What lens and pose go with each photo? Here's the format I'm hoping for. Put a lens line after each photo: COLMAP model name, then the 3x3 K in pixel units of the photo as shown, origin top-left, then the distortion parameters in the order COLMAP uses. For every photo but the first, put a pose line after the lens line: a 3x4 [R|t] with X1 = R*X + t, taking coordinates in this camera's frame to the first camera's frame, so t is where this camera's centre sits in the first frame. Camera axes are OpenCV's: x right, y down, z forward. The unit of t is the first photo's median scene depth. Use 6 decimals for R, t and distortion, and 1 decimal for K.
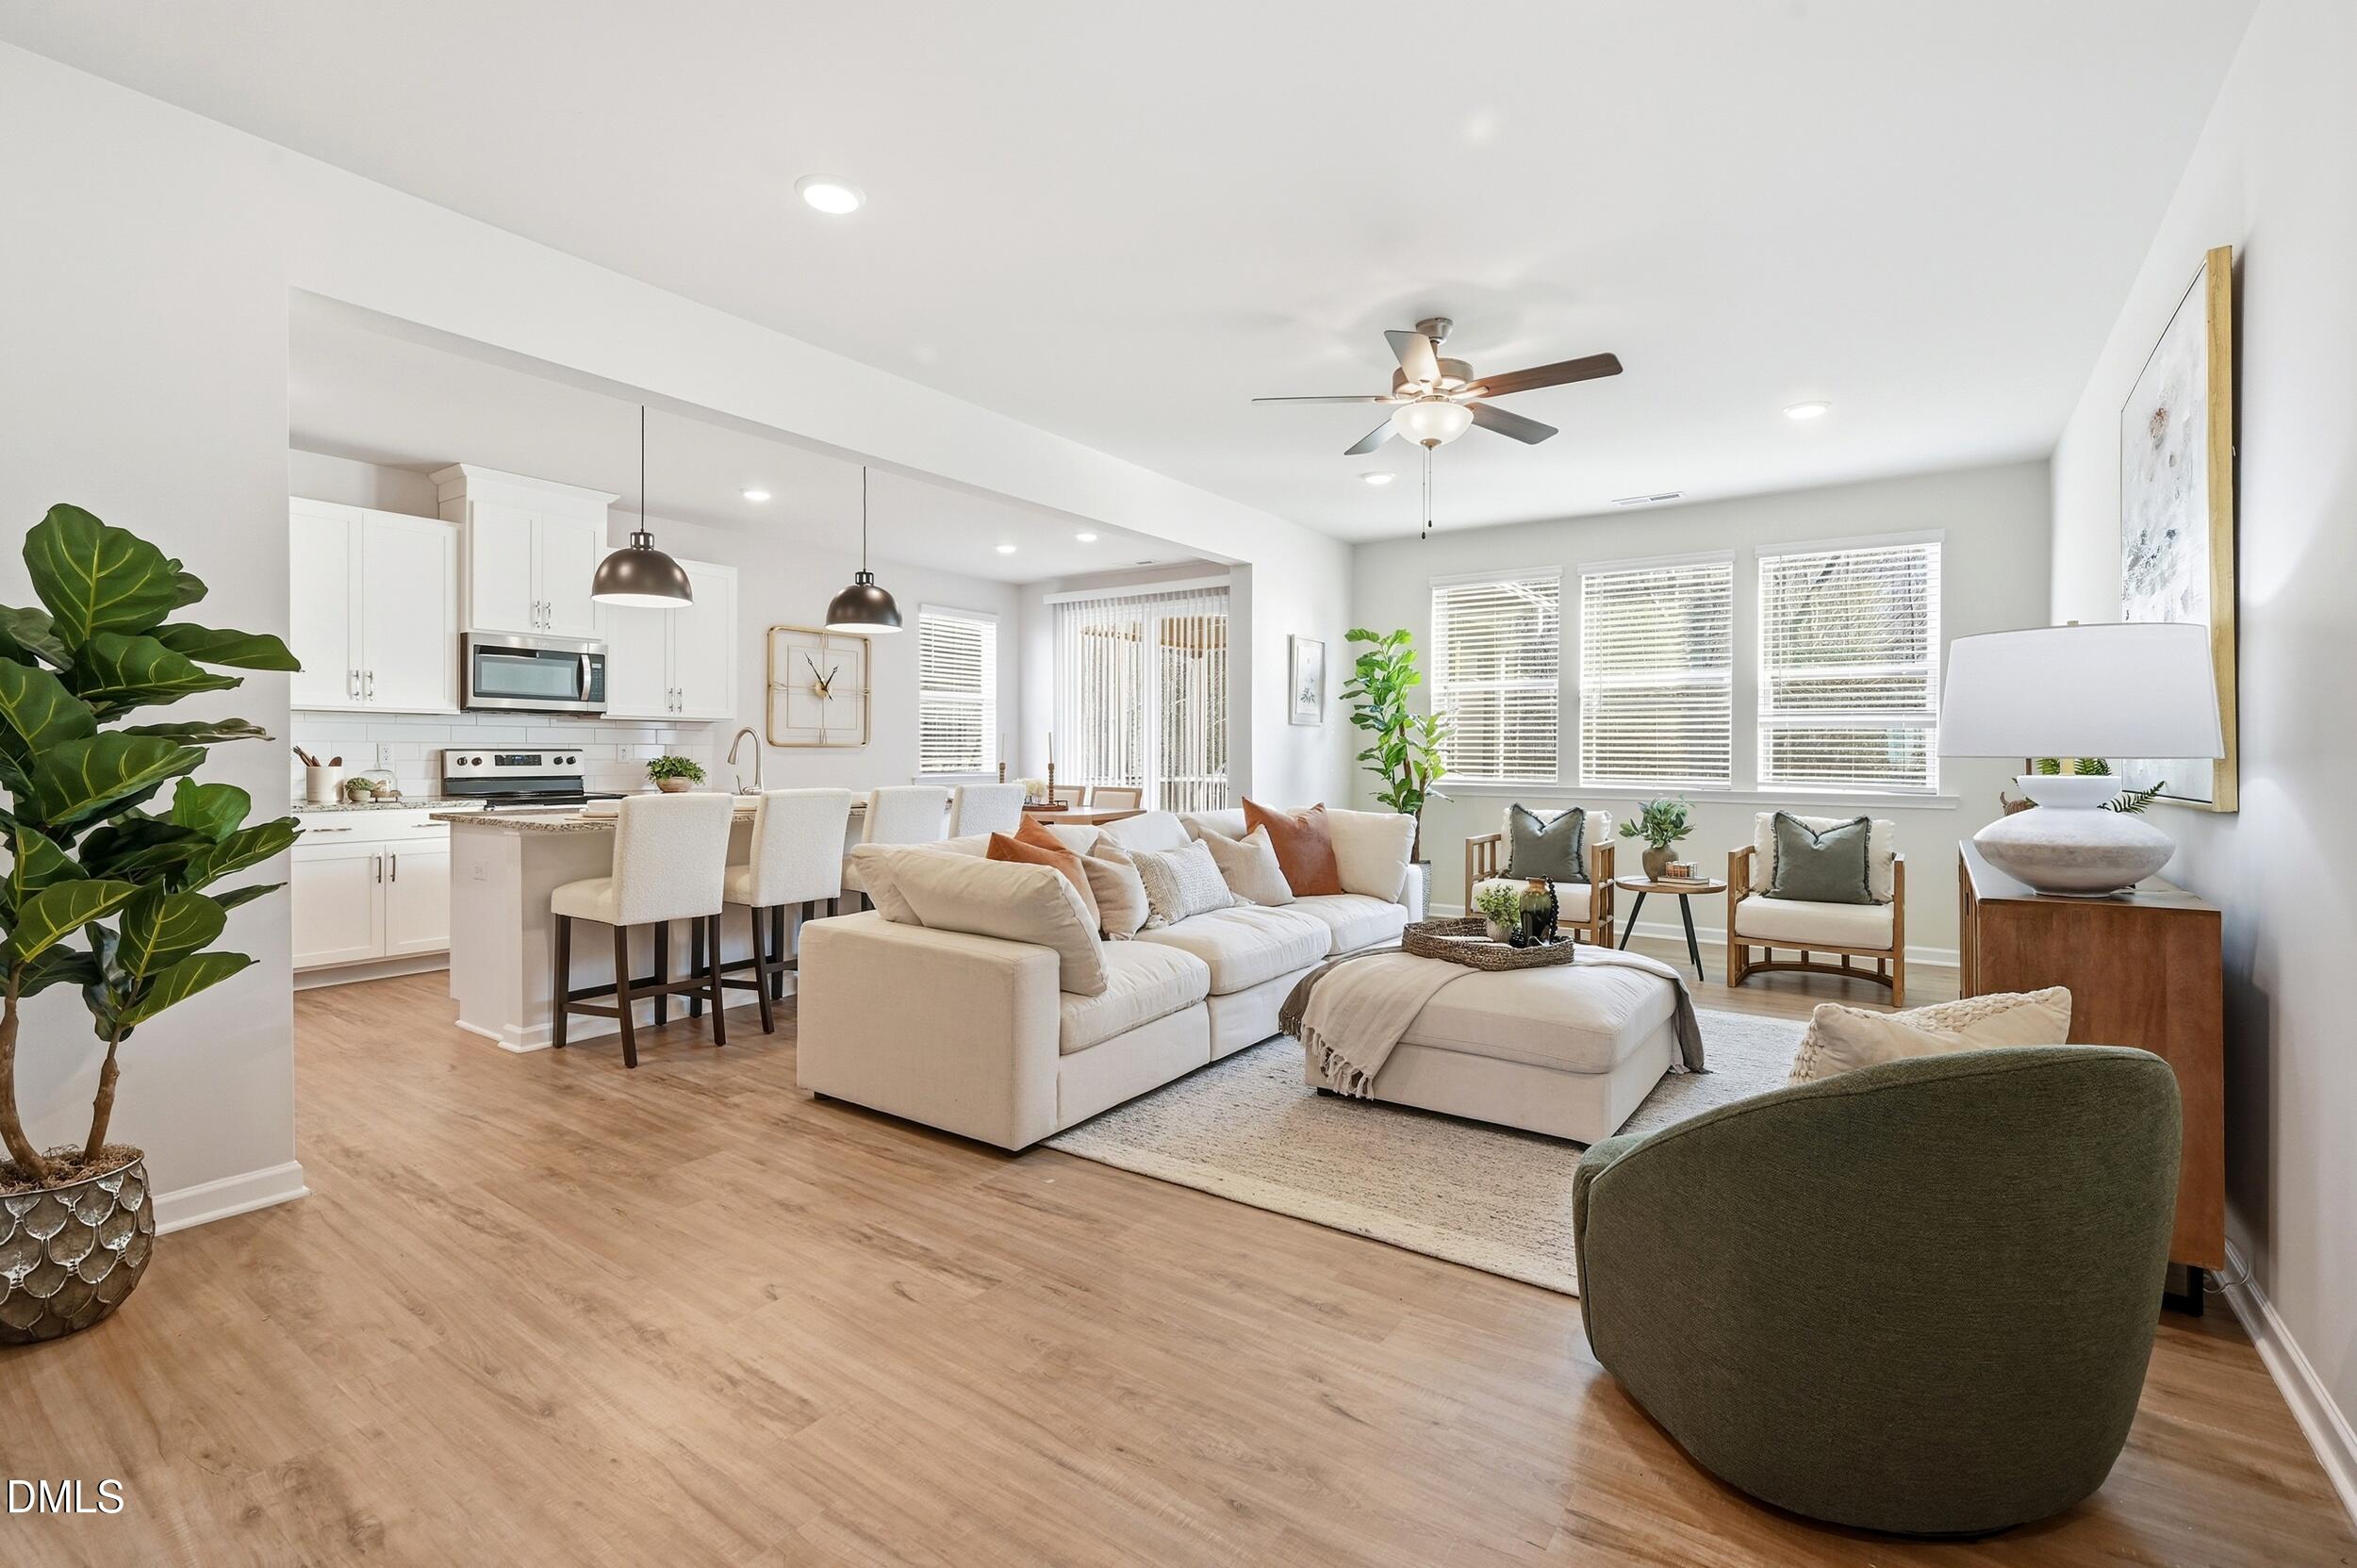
lens RADIAL K [[1041.0, 0, 1183.9], [0, 1041.0, 770.6], [0, 0, 1]] dist [-0.000896, -0.000092]
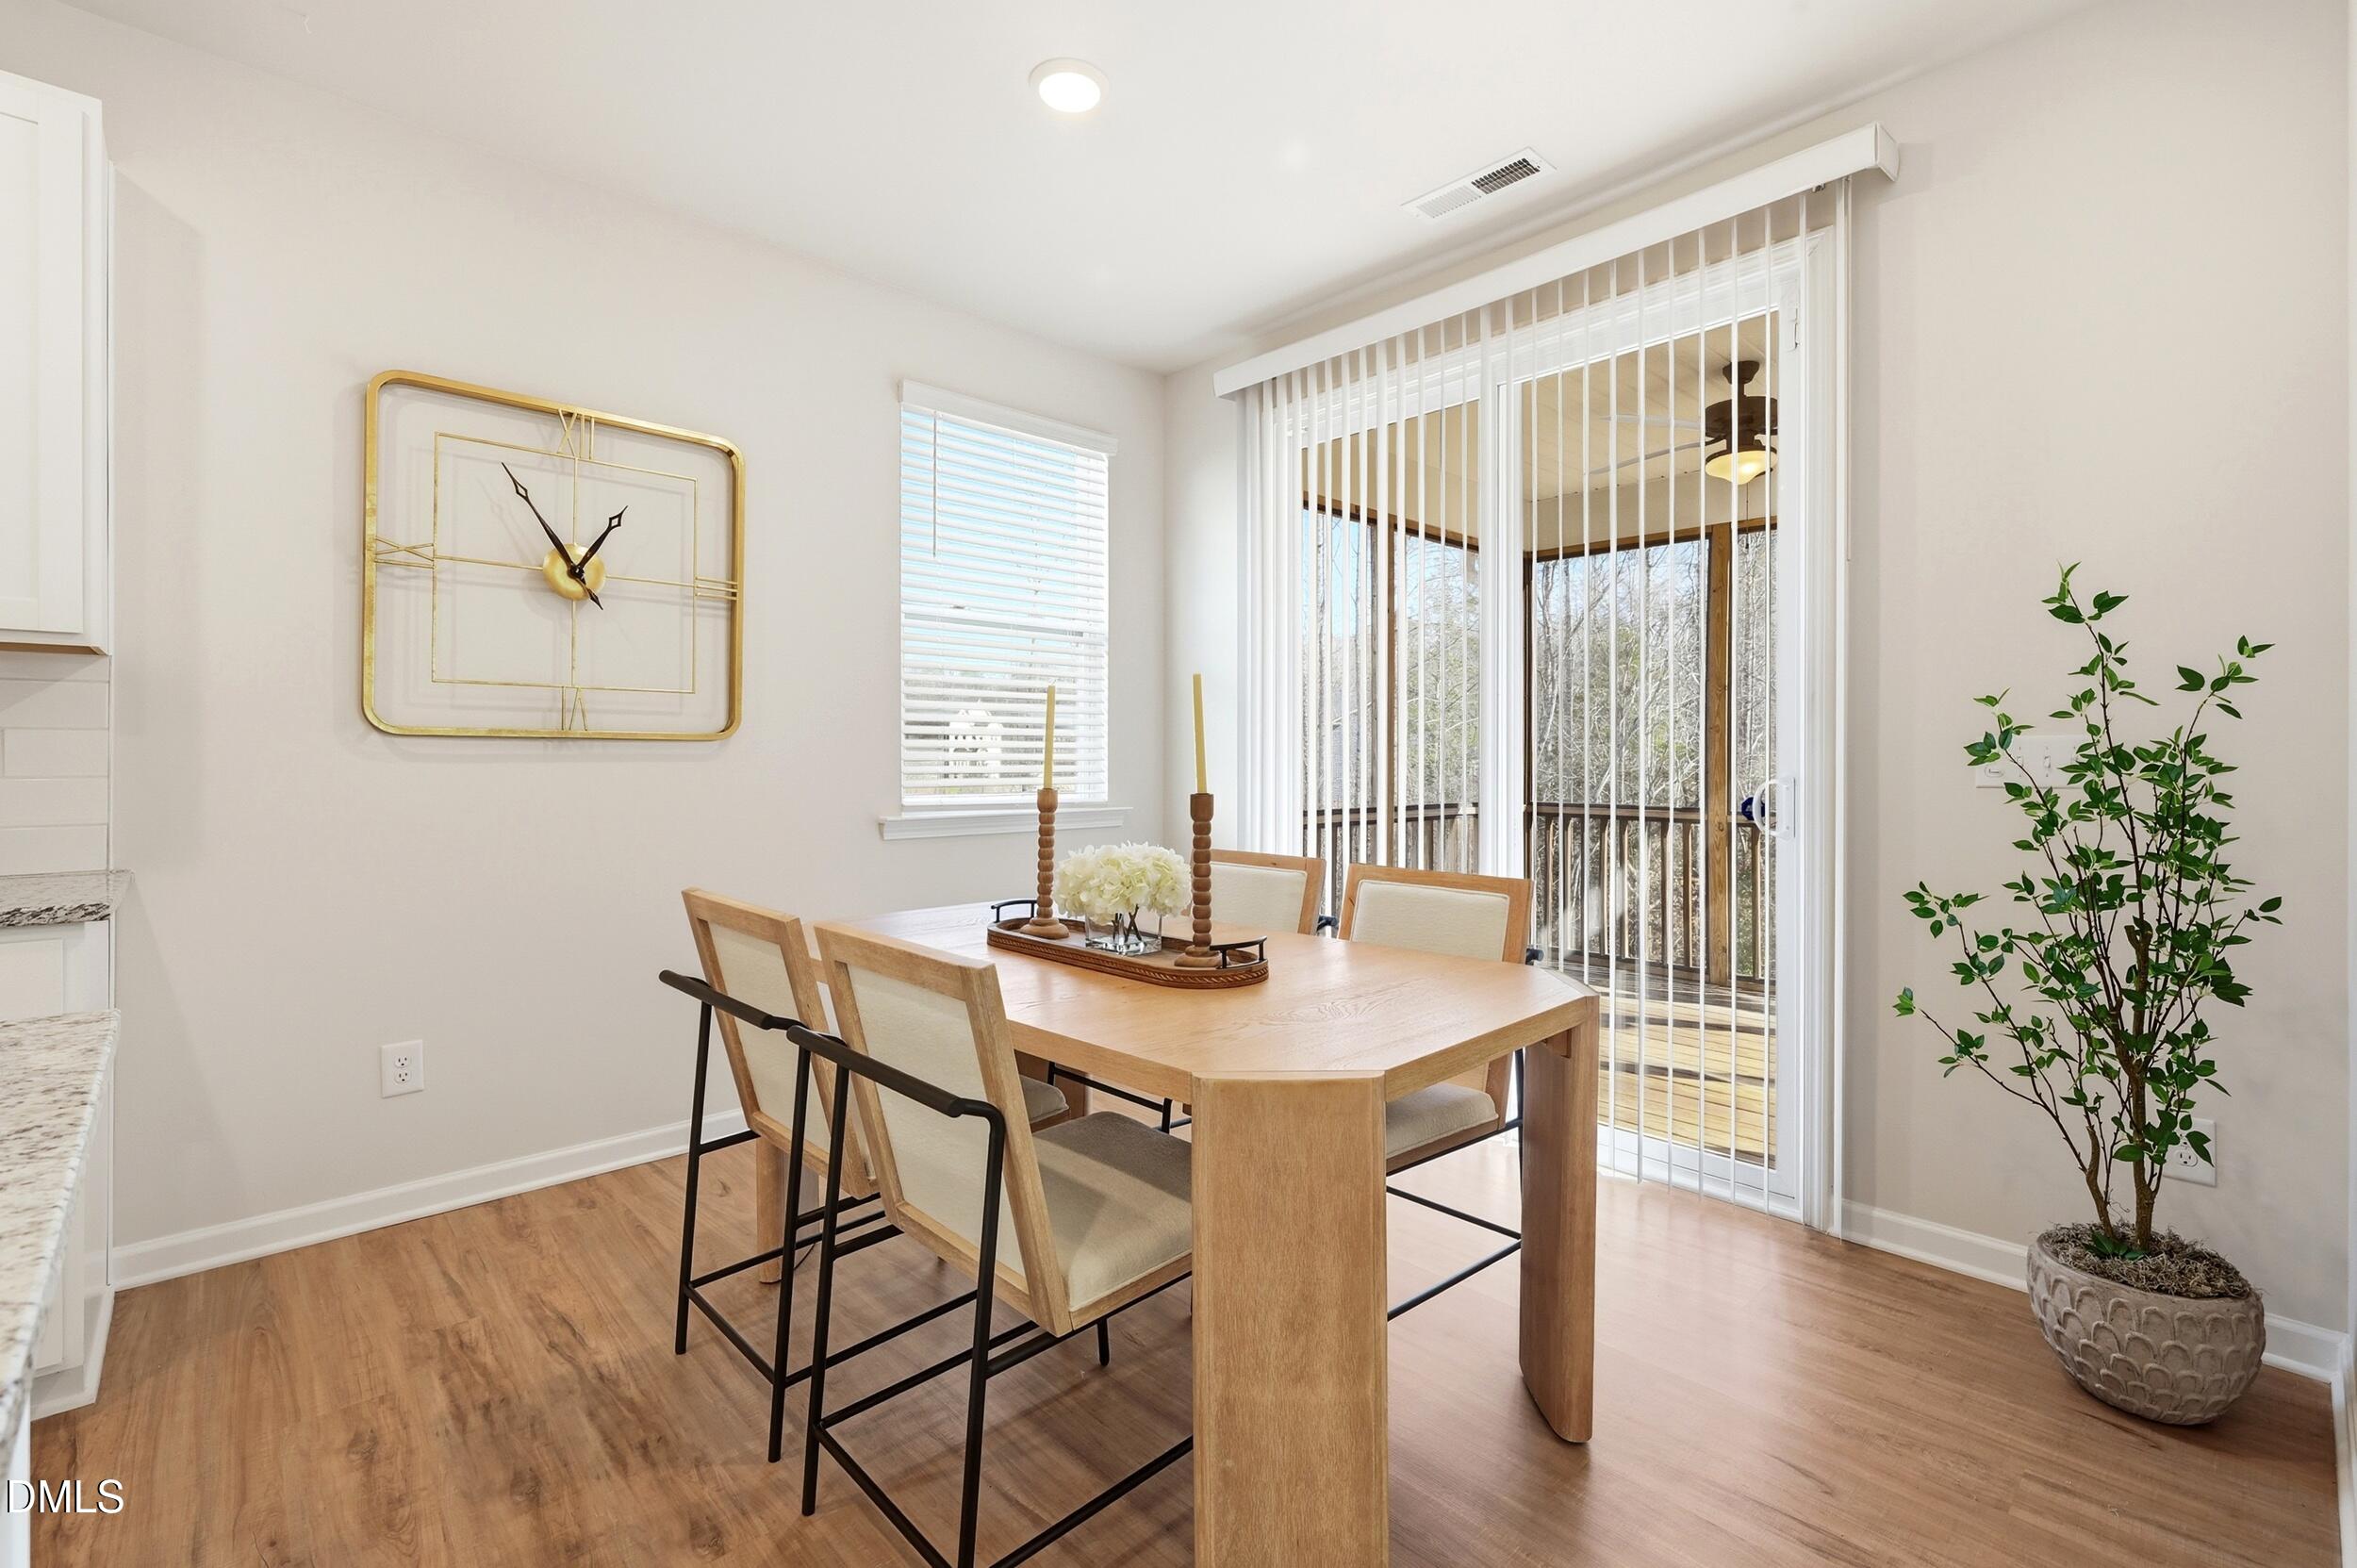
lens RADIAL K [[1041.0, 0, 1183.9], [0, 1041.0, 770.6], [0, 0, 1]] dist [-0.000896, -0.000092]
pose [[0.977511, -0.002050, -0.210875, -0.110857], [-0.000017, 0.999952, -0.009800, -0.014393], [0.210885, 0.009583, 0.977464, 1.086004]]
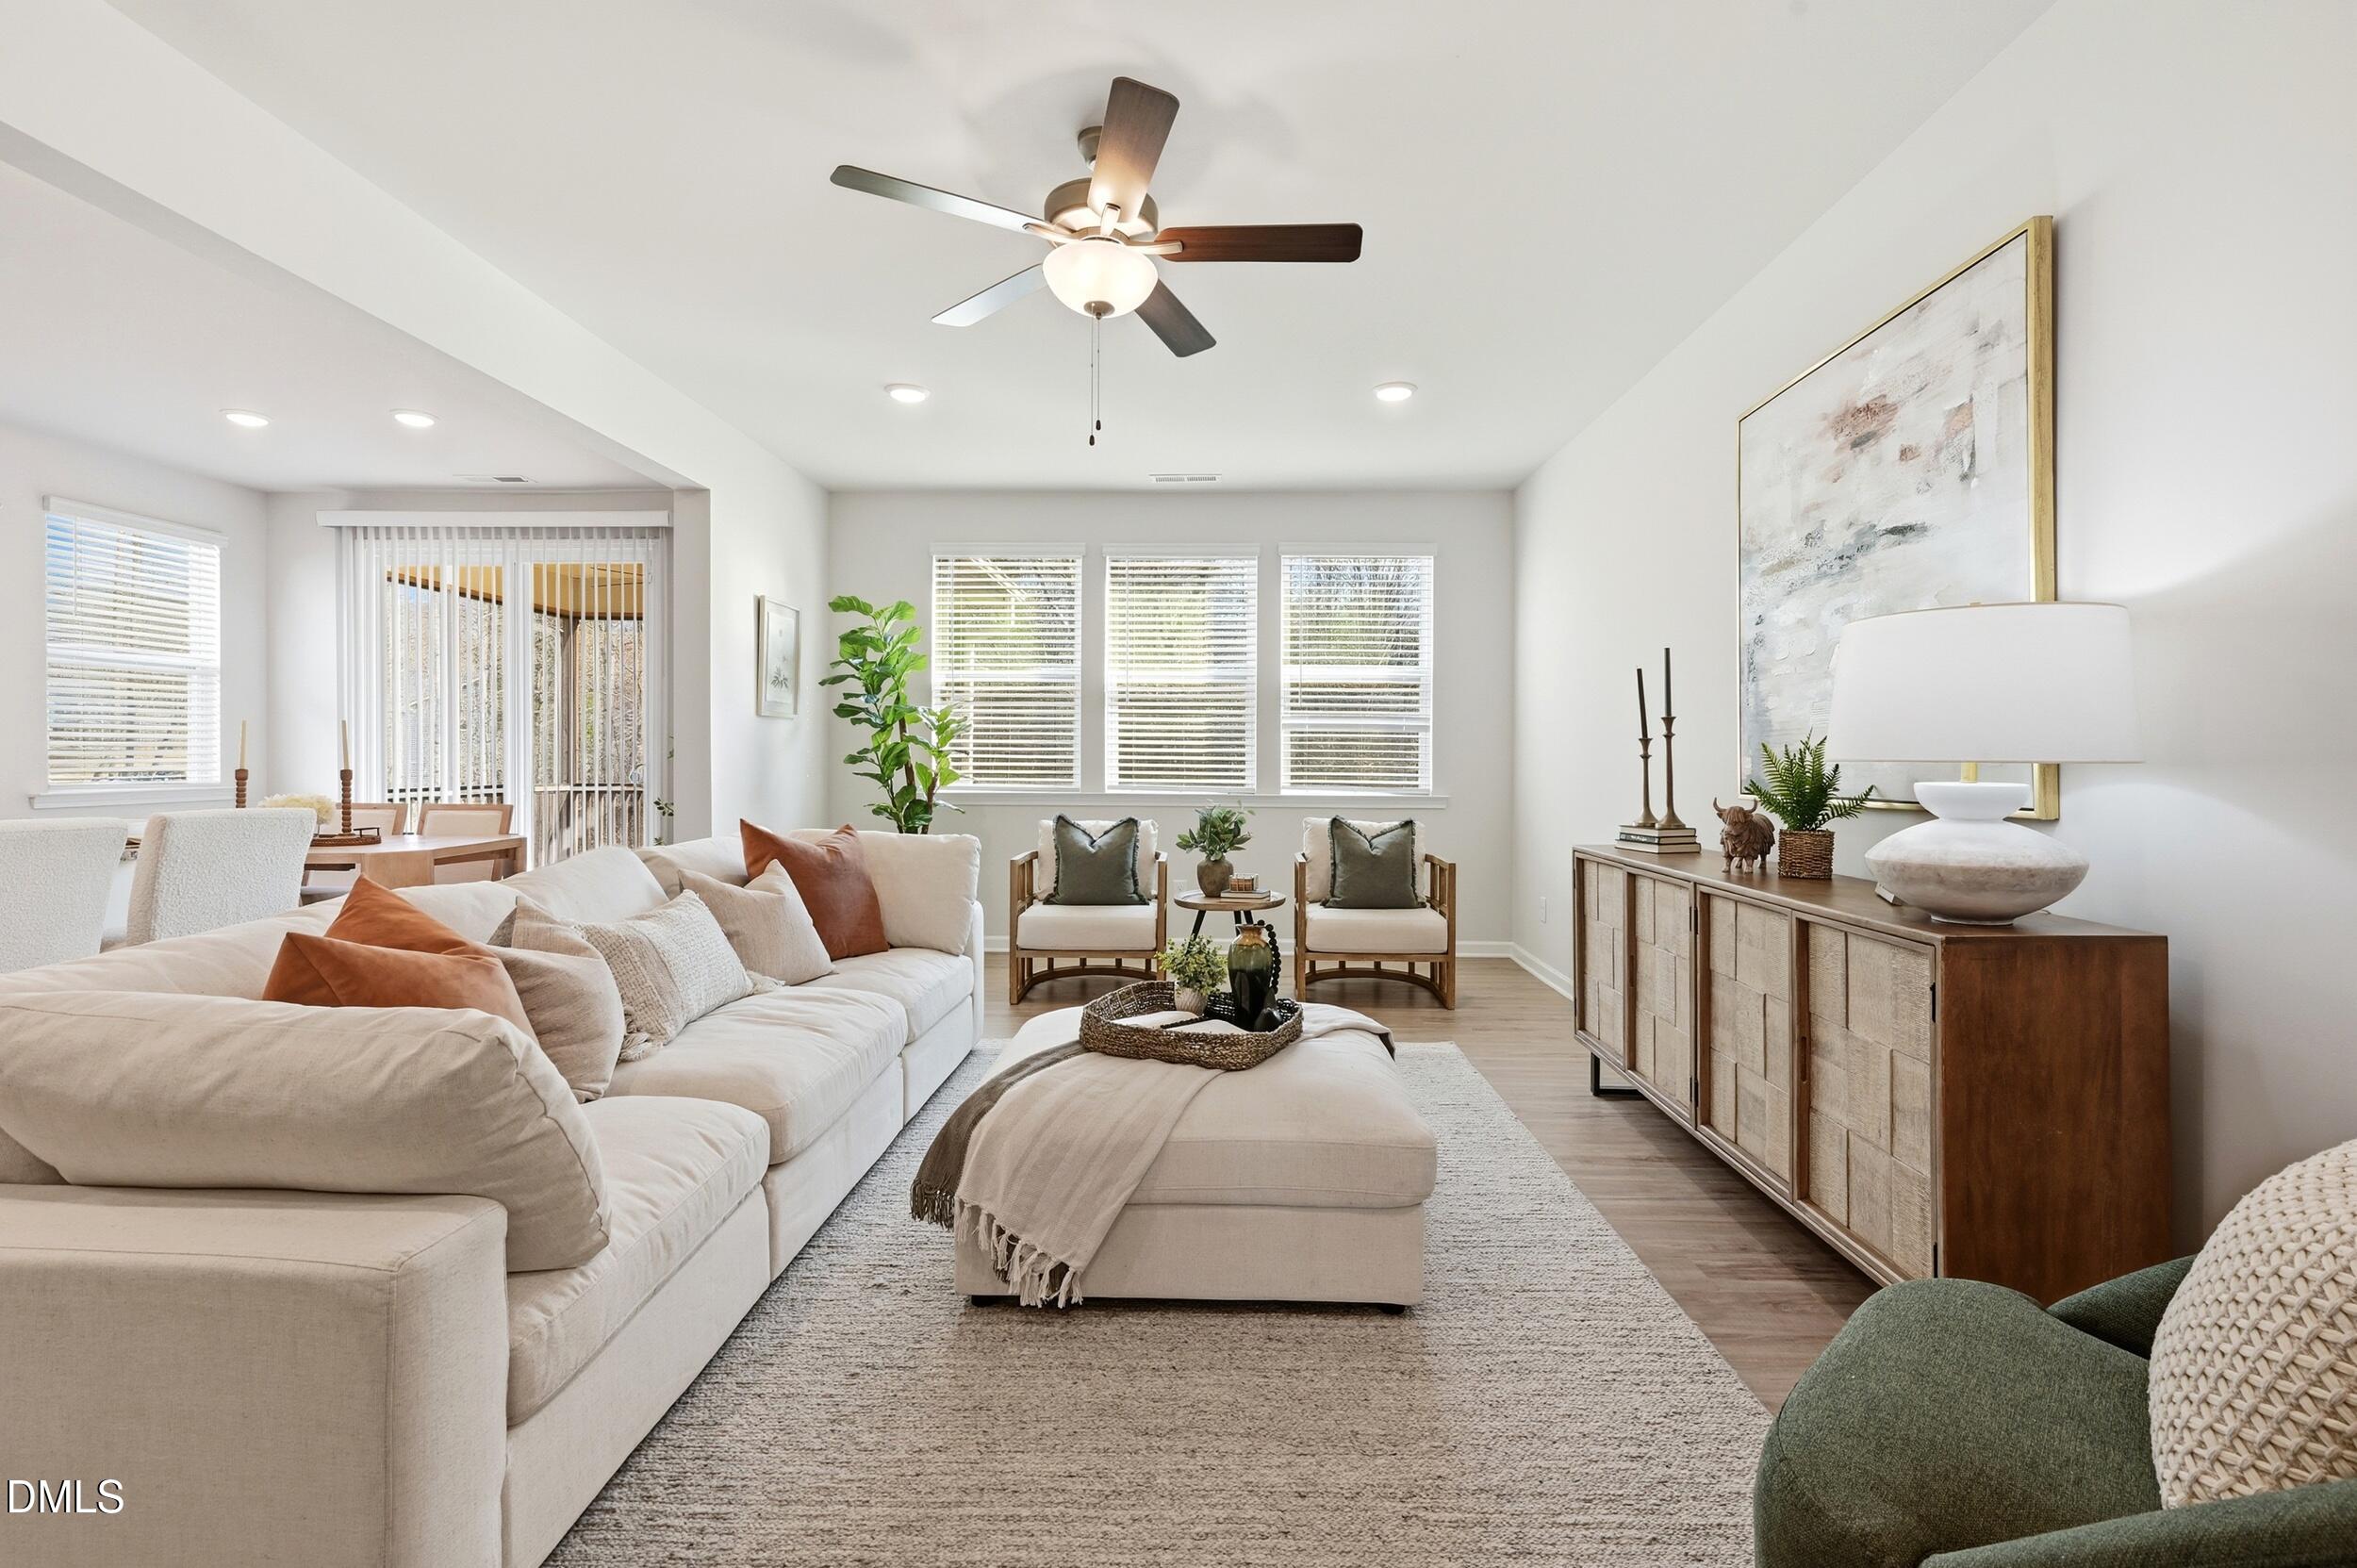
lens RADIAL K [[1041.0, 0, 1183.9], [0, 1041.0, 770.6], [0, 0, 1]] dist [-0.000896, -0.000092]
pose [[0.835396, -0.005555, 0.549620, -0.072360], [0.006650, 0.999978, -0.000001, -0.004149], [-0.549608, 0.003656, 0.835415, 0.282698]]
